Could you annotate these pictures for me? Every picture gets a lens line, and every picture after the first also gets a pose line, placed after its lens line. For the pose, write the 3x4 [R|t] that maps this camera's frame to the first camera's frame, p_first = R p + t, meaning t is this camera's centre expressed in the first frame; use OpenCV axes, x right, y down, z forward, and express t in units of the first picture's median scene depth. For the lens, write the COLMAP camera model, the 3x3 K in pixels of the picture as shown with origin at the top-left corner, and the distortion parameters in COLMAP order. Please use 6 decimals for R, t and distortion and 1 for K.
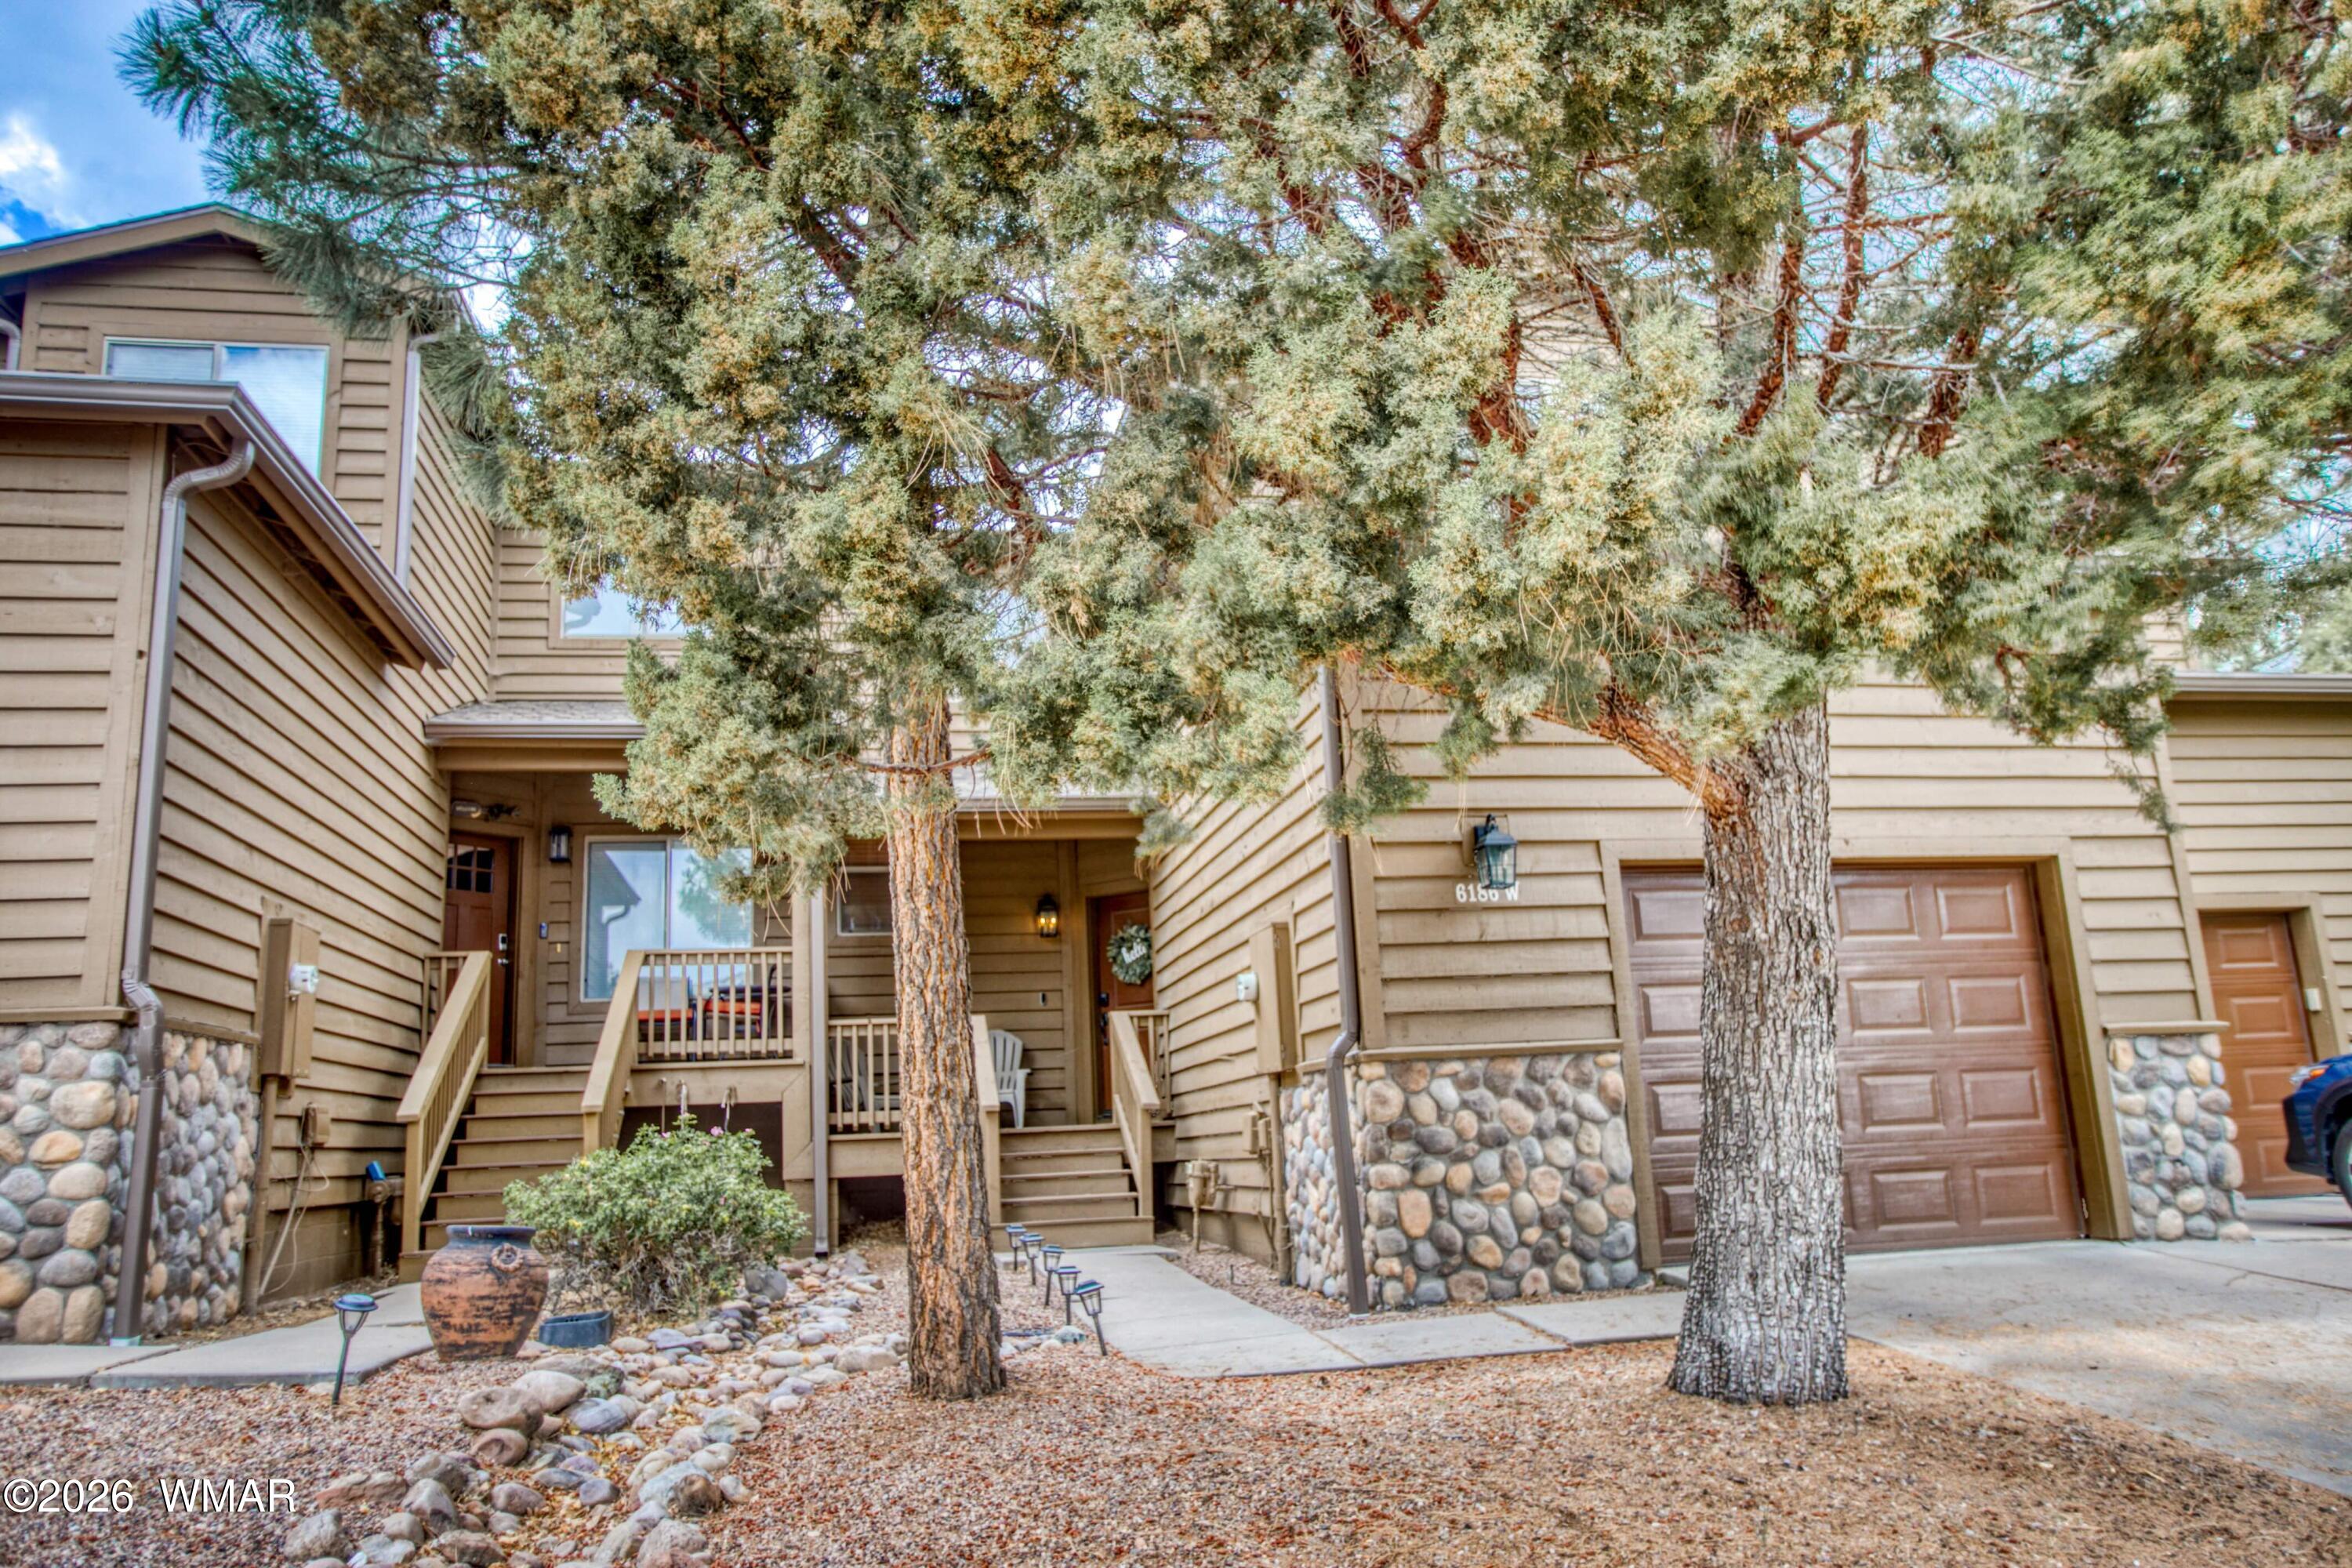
lens RADIAL K [[1708.4, 0, 1174.2], [0, 1708.4, 776.4], [0, 0, 1]] dist [-0.024475, 0.007348]
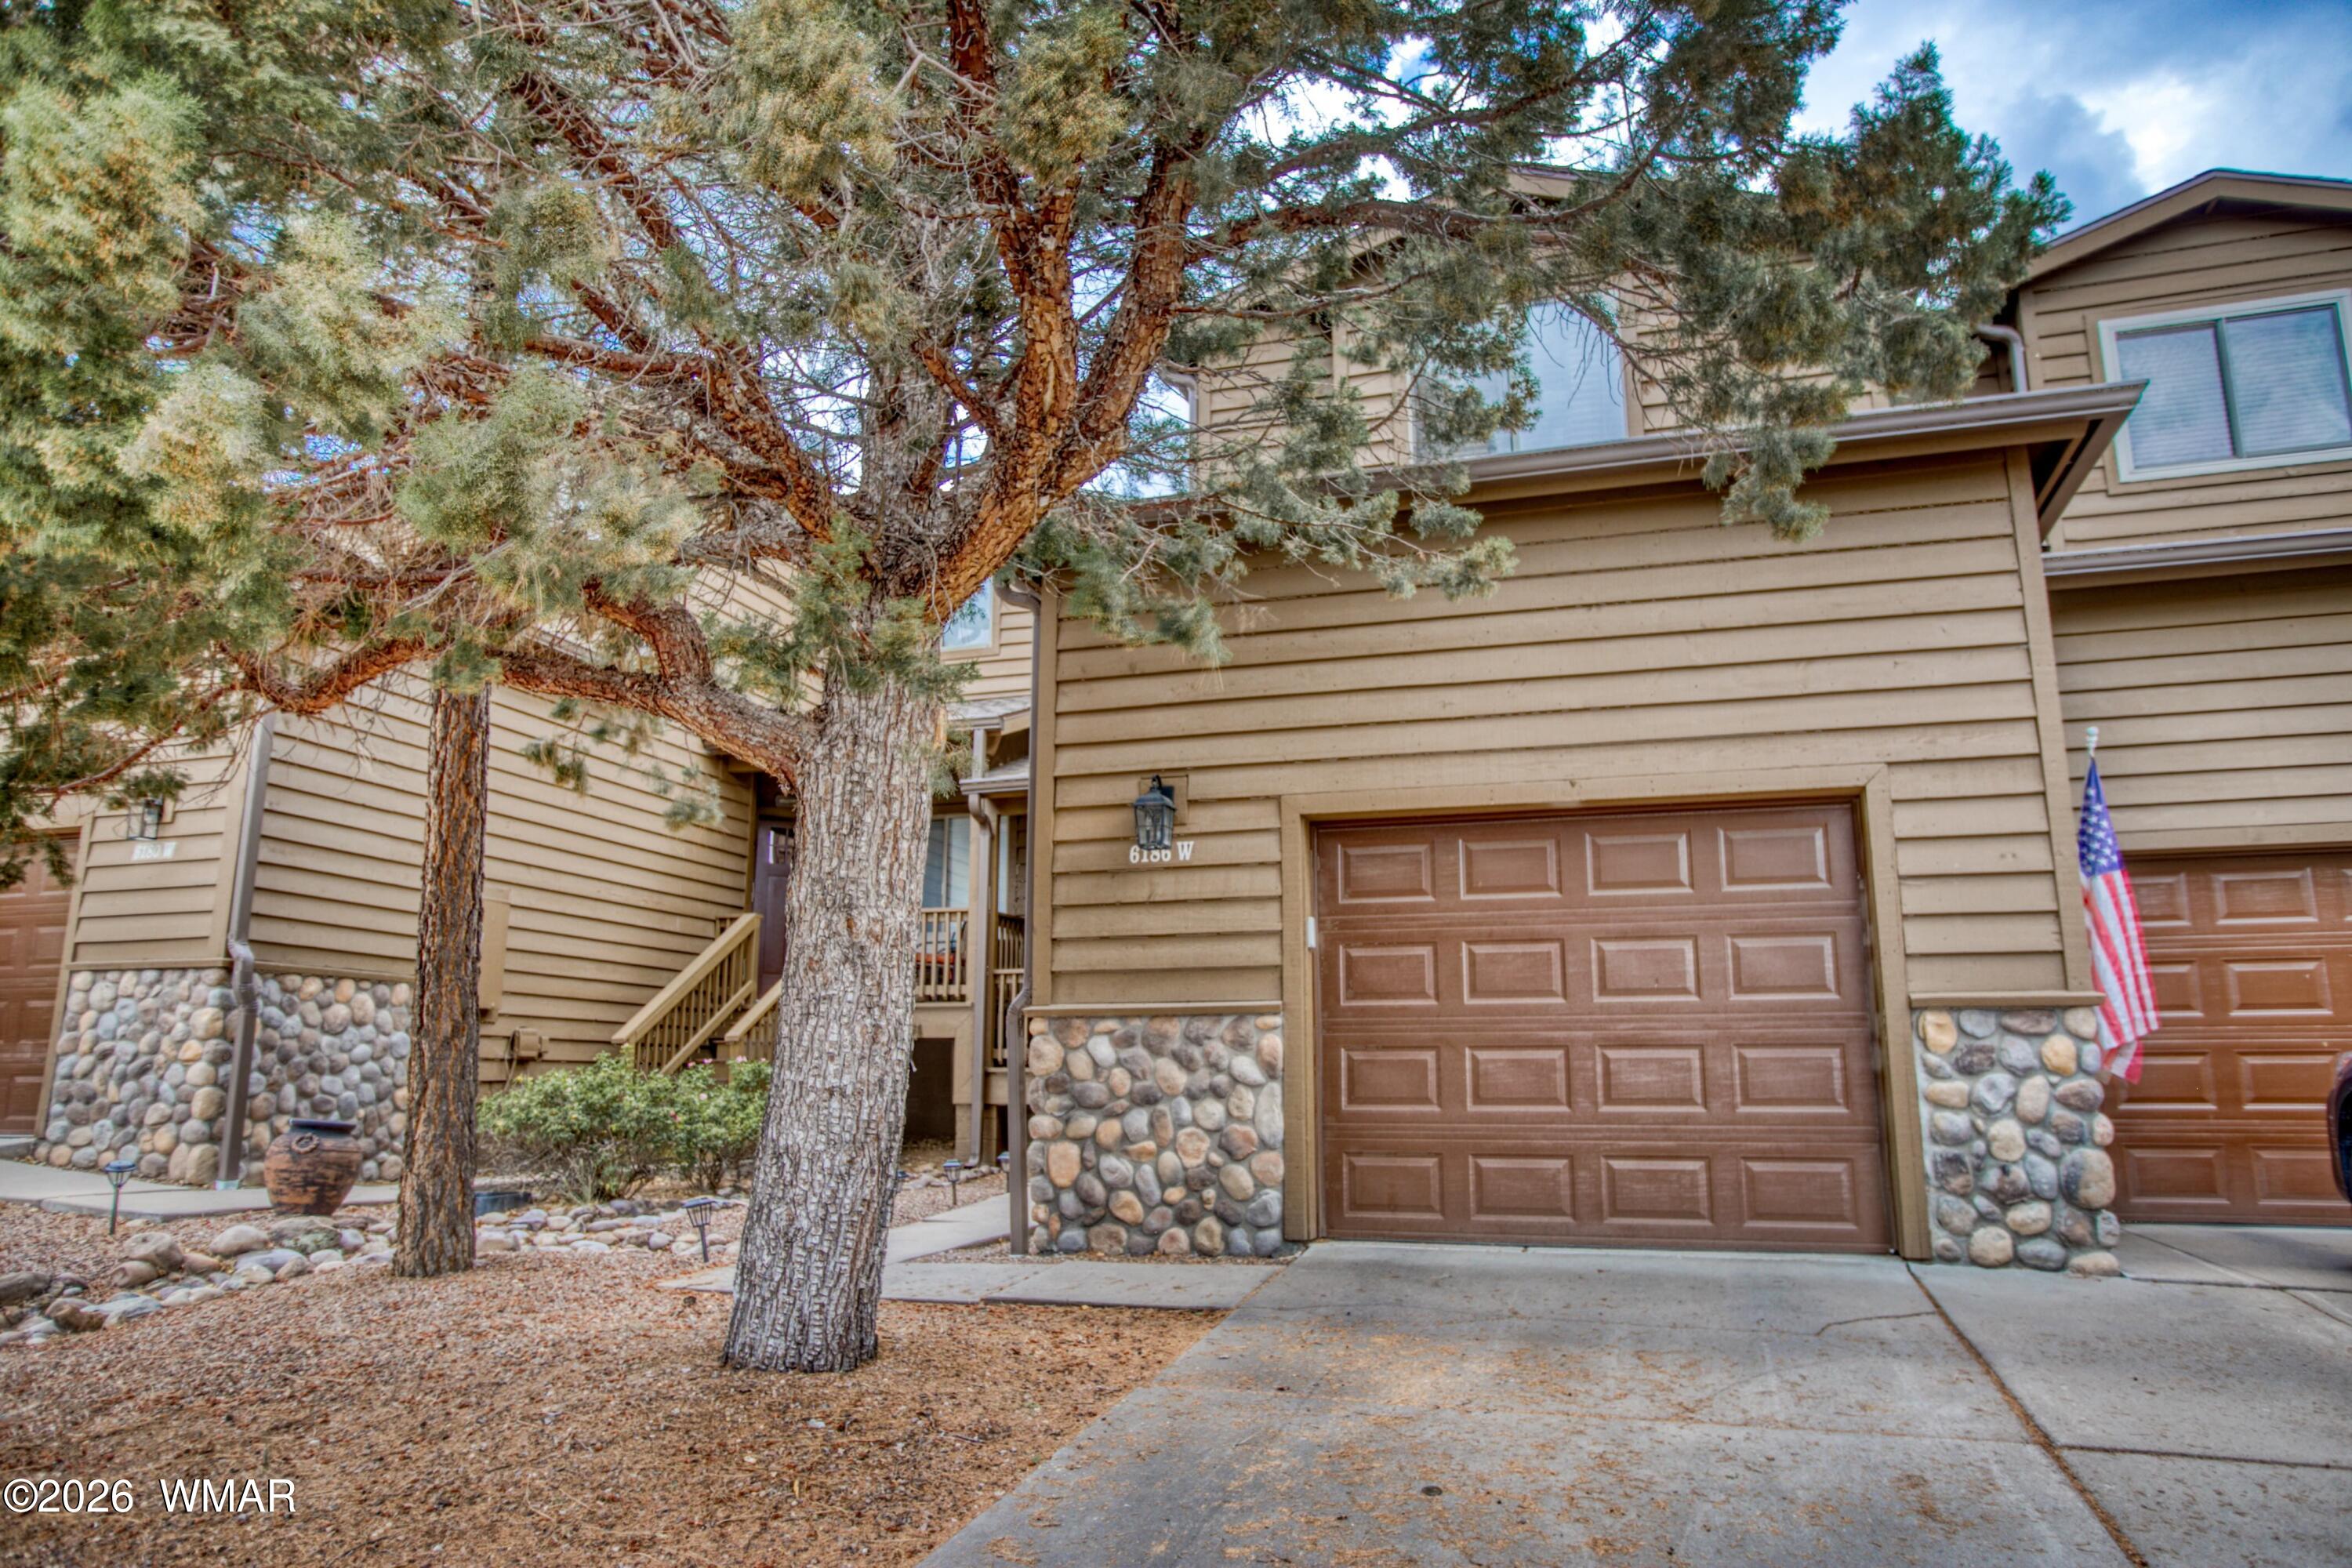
lens RADIAL K [[1557.4, 0, 1170.3], [0, 1557.4, 784.8], [0, 0, 1]] dist [-0.043865, -0.001832]
pose [[0.872145, -0.048160, -0.486871, 0.629837], [0.062429, 0.997963, 0.013115, 0.016054], [0.485248, -0.041833, 0.873375, 0.201900]]
